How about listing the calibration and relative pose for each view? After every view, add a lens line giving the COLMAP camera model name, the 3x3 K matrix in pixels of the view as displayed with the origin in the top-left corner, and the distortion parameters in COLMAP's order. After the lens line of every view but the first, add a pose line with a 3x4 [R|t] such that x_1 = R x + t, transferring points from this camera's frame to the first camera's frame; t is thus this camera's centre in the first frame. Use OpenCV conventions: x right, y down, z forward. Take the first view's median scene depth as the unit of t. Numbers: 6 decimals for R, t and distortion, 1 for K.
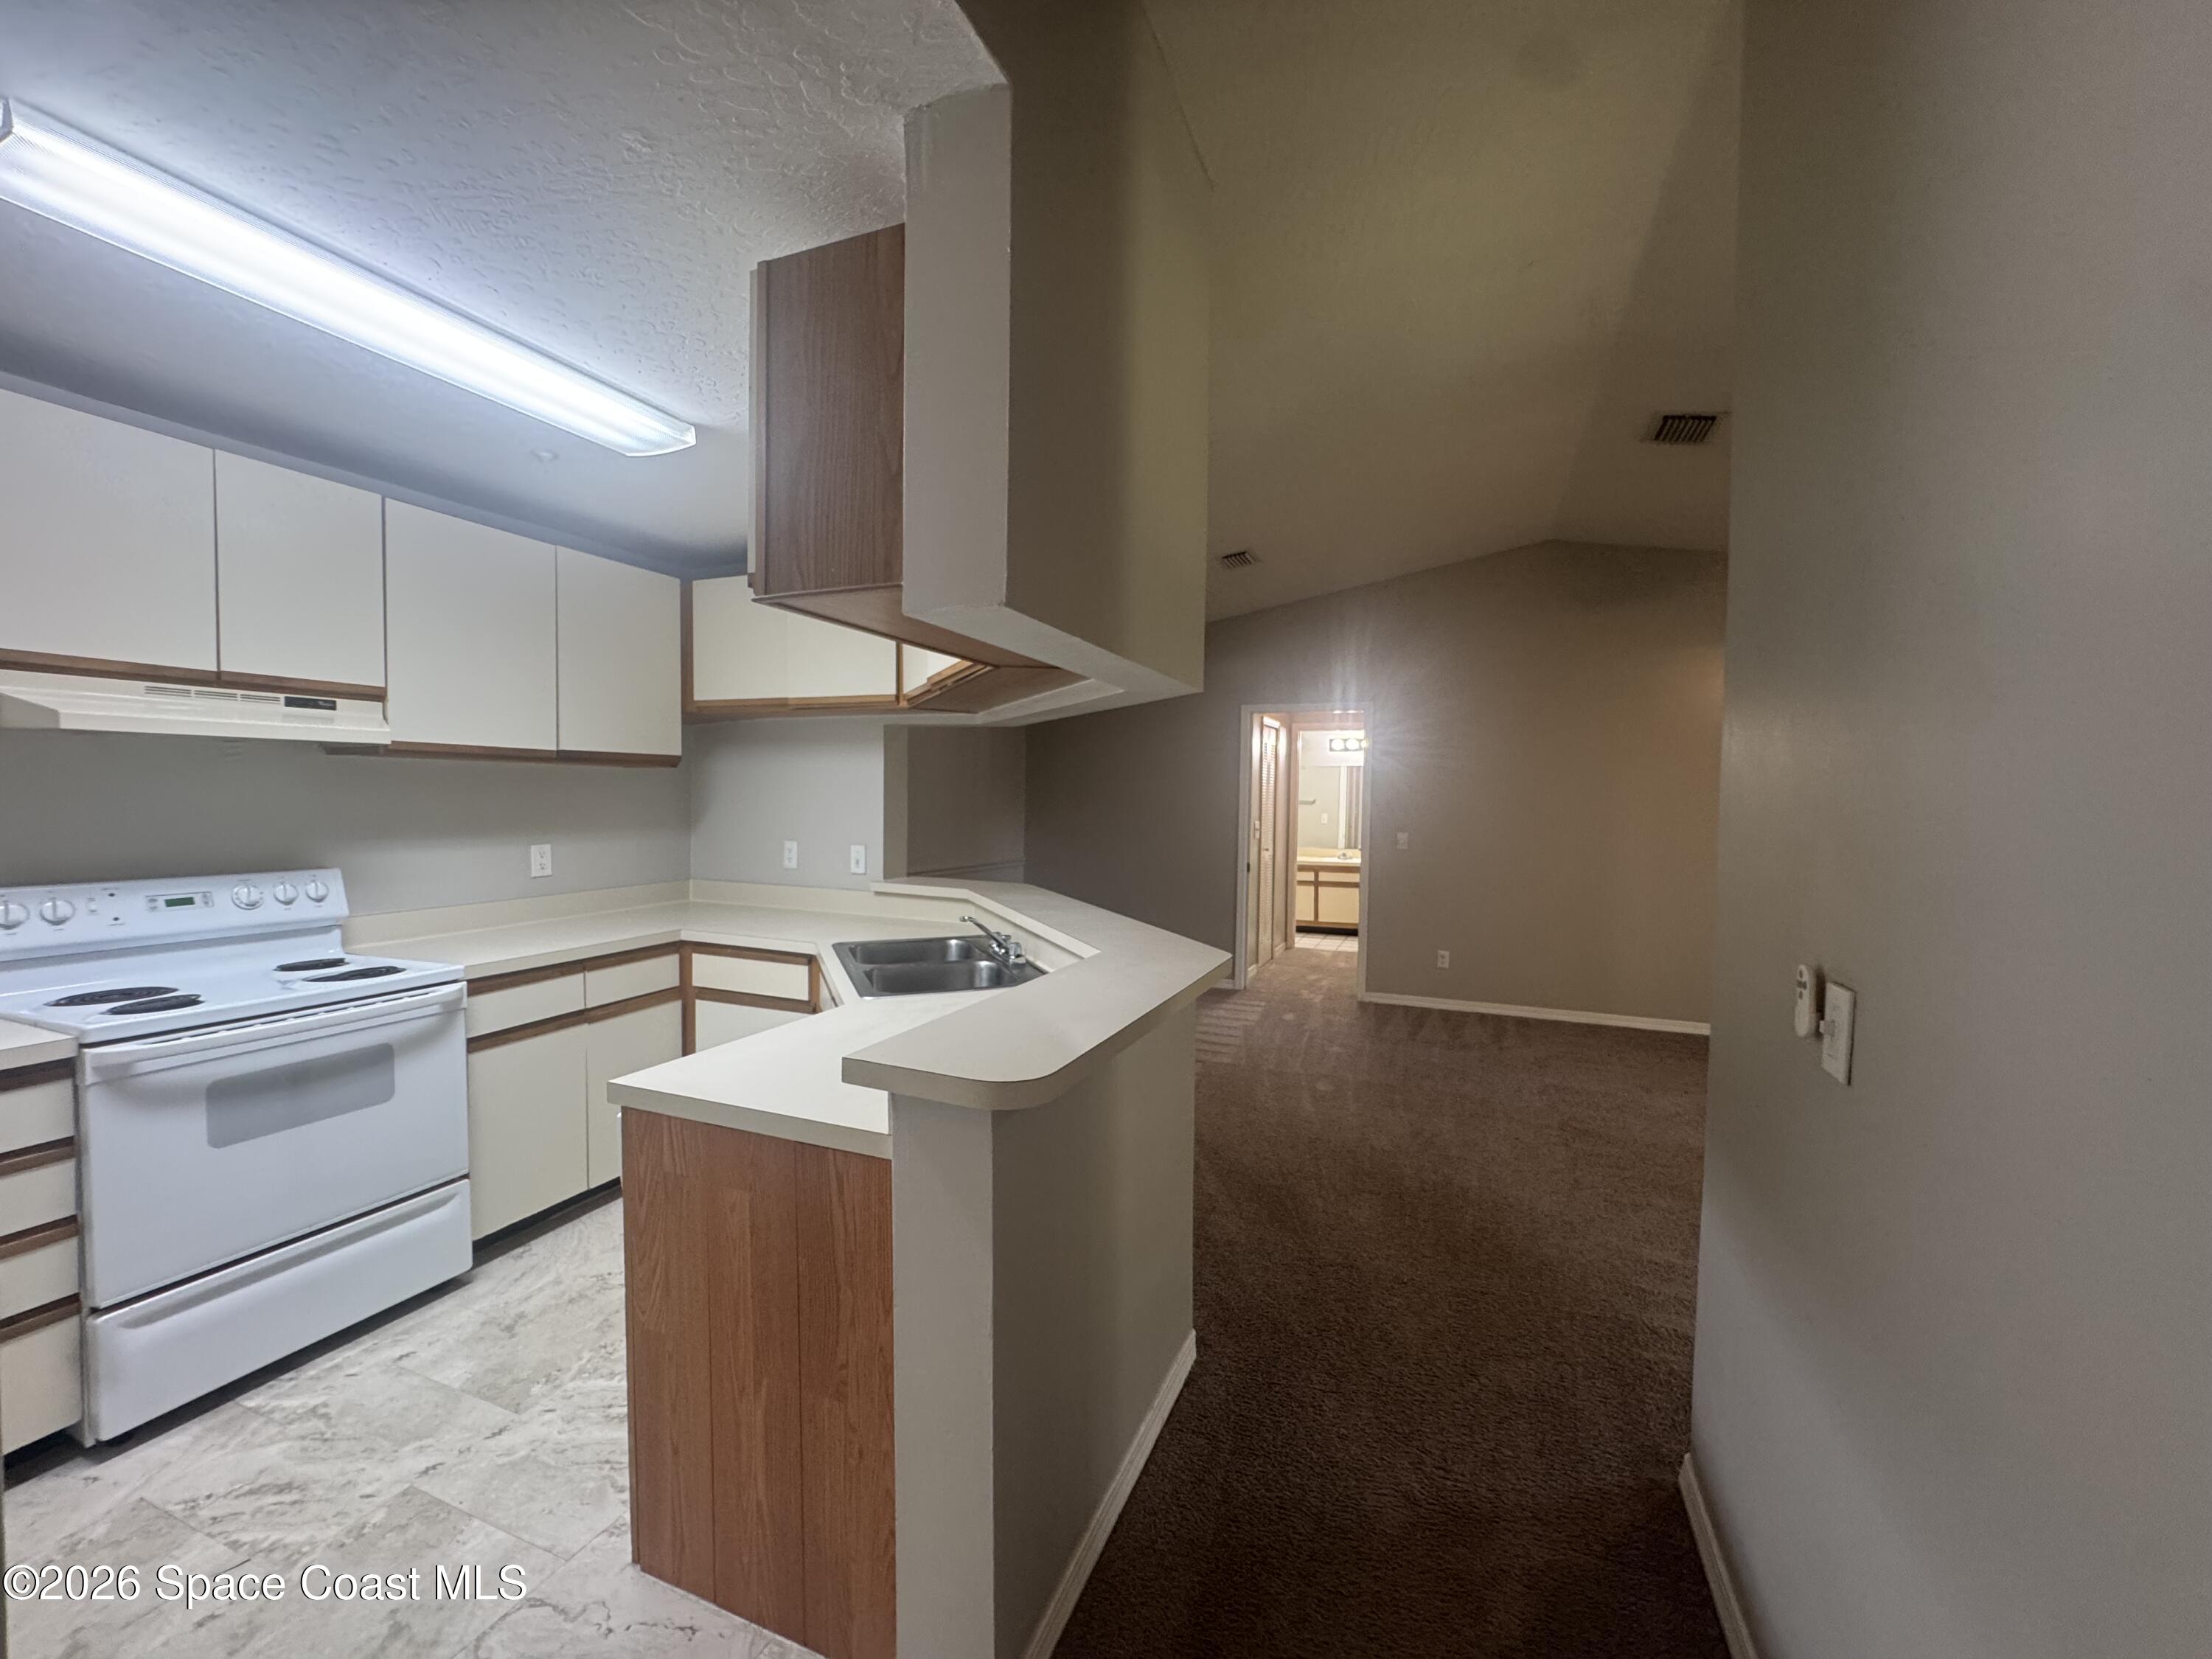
lens RADIAL K [[886.0, 0, 1101.0], [0, 886.0, 827.0], [0, 0, 1]] dist [-0.001325, 0.000389]
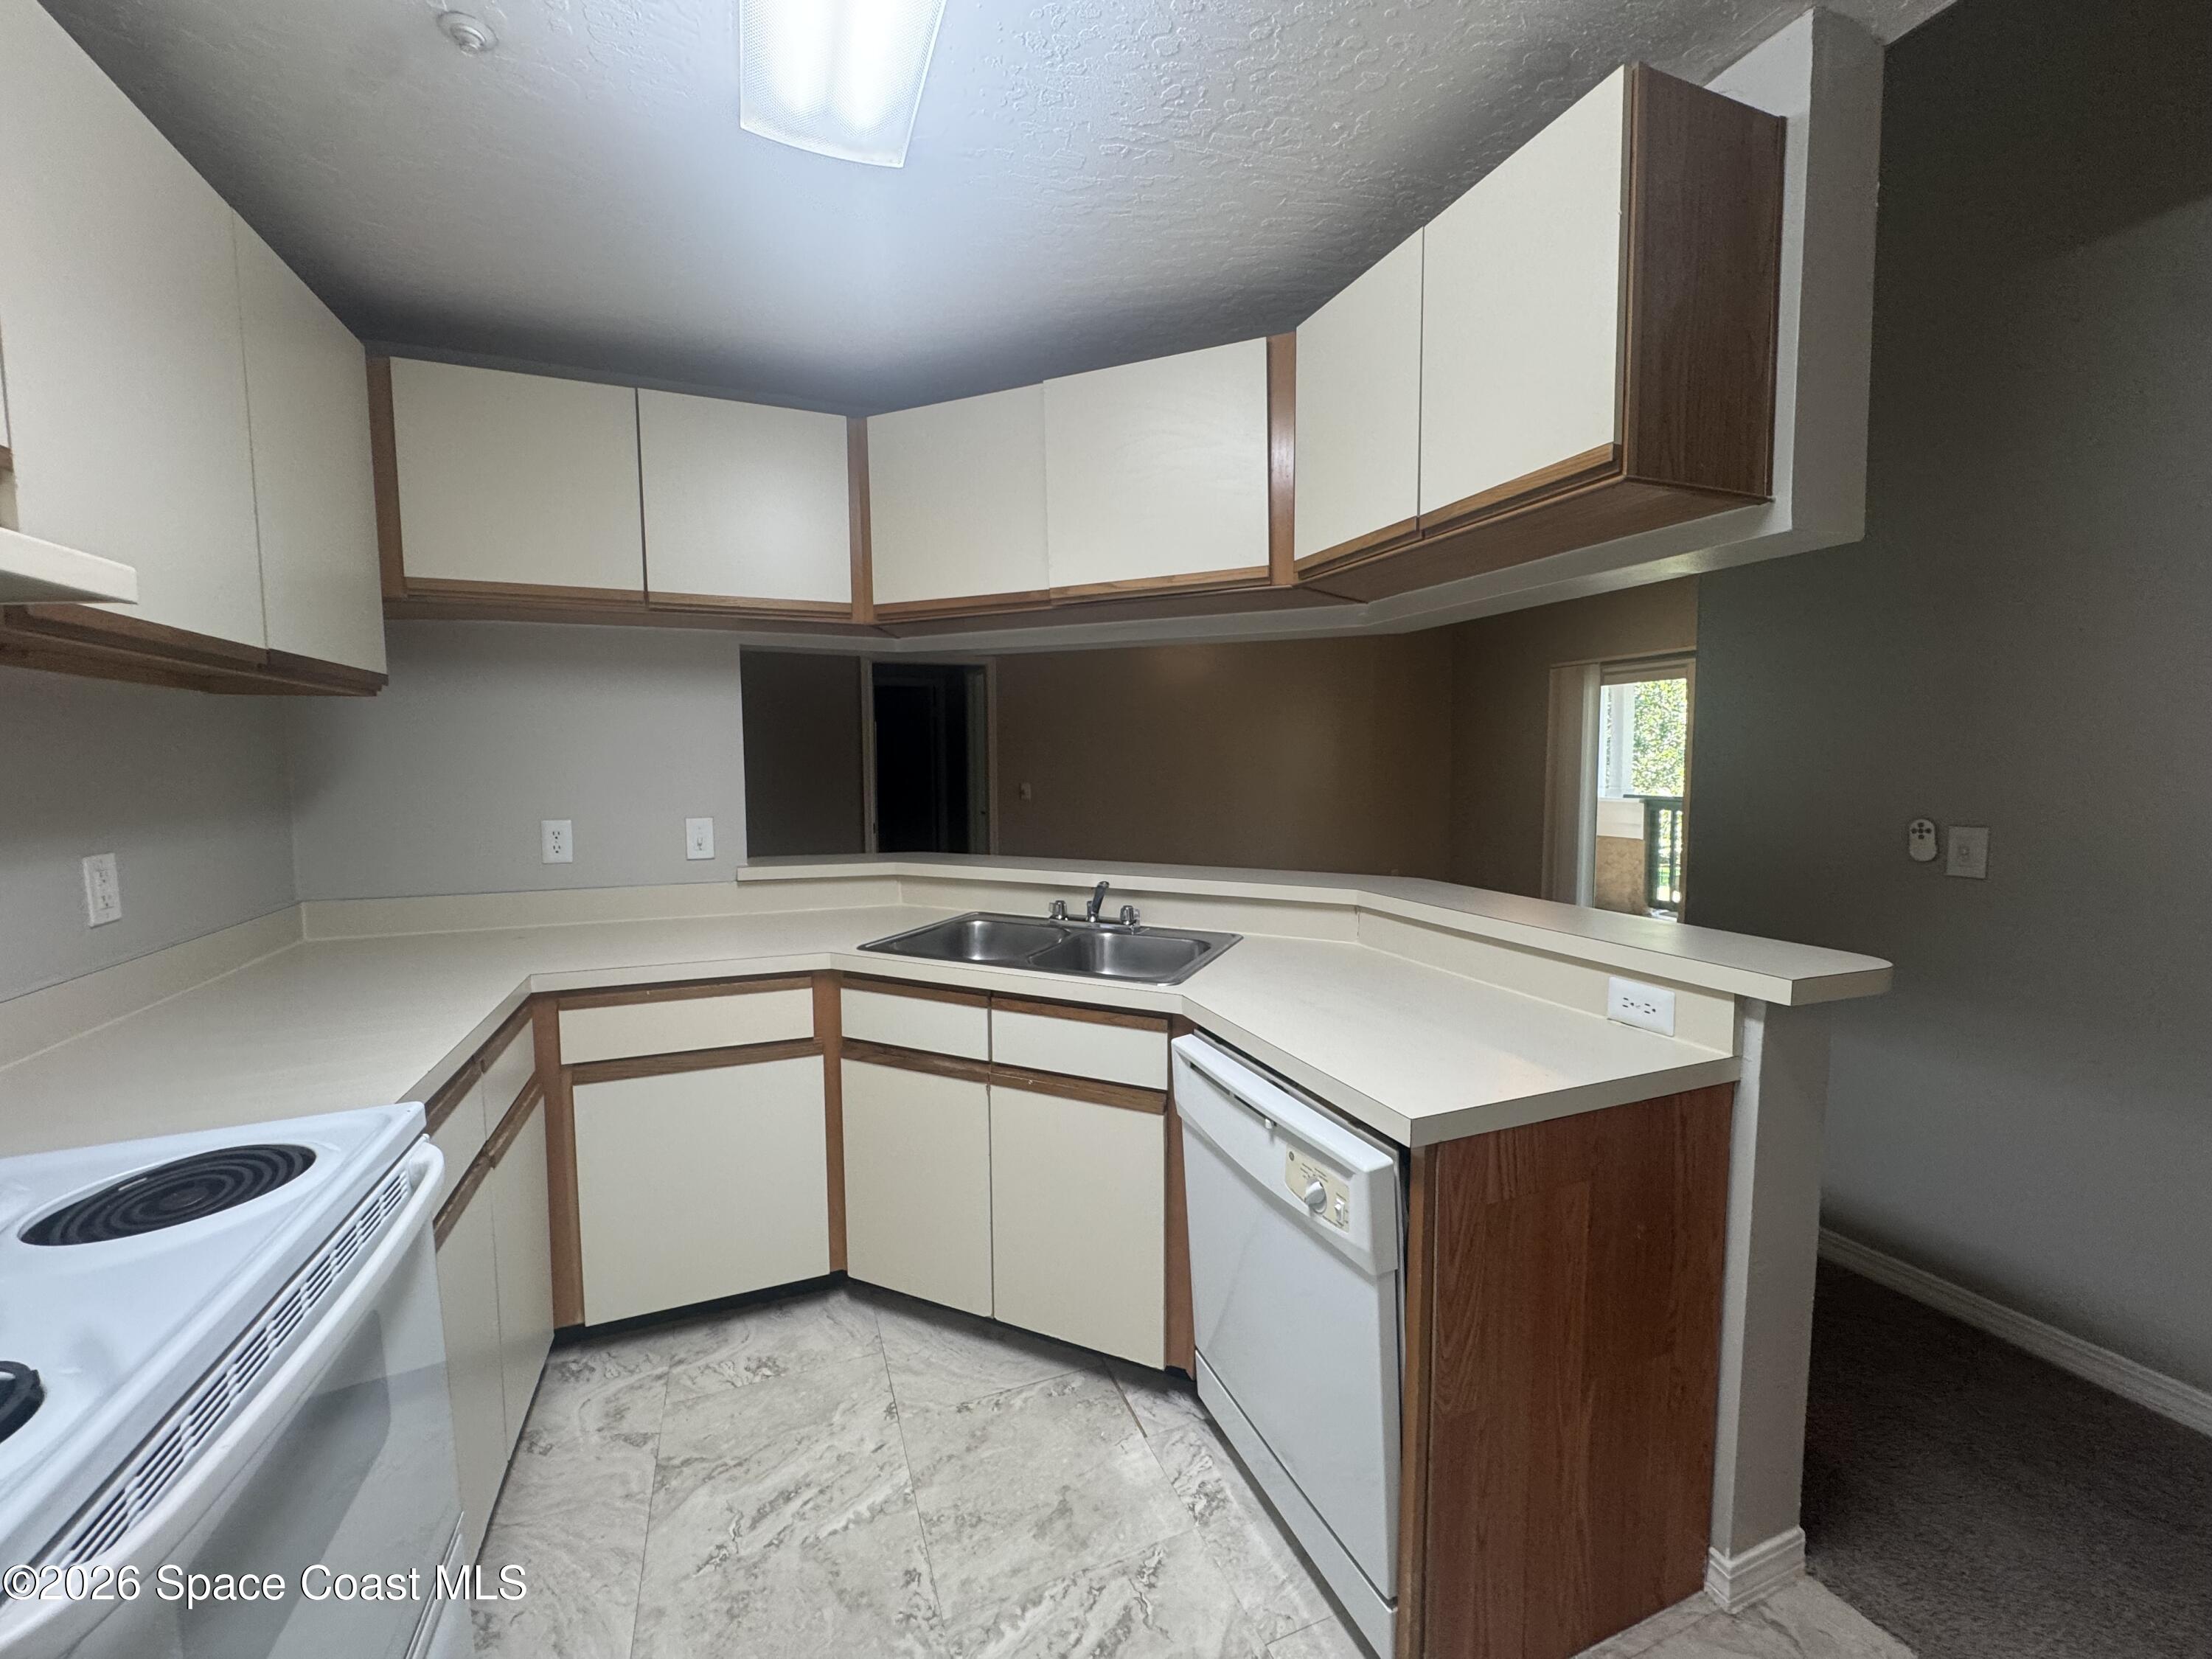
lens RADIAL K [[886.0, 0, 1101.7], [0, 886.0, 832.6], [0, 0, 1]] dist [-0.001325, 0.000389]
pose [[0.723193, -0.076036, 0.686447, -0.594856], [0.042443, 0.996936, 0.065712, 0.000004], [-0.689340, -0.018388, 0.724204, 0.324900]]
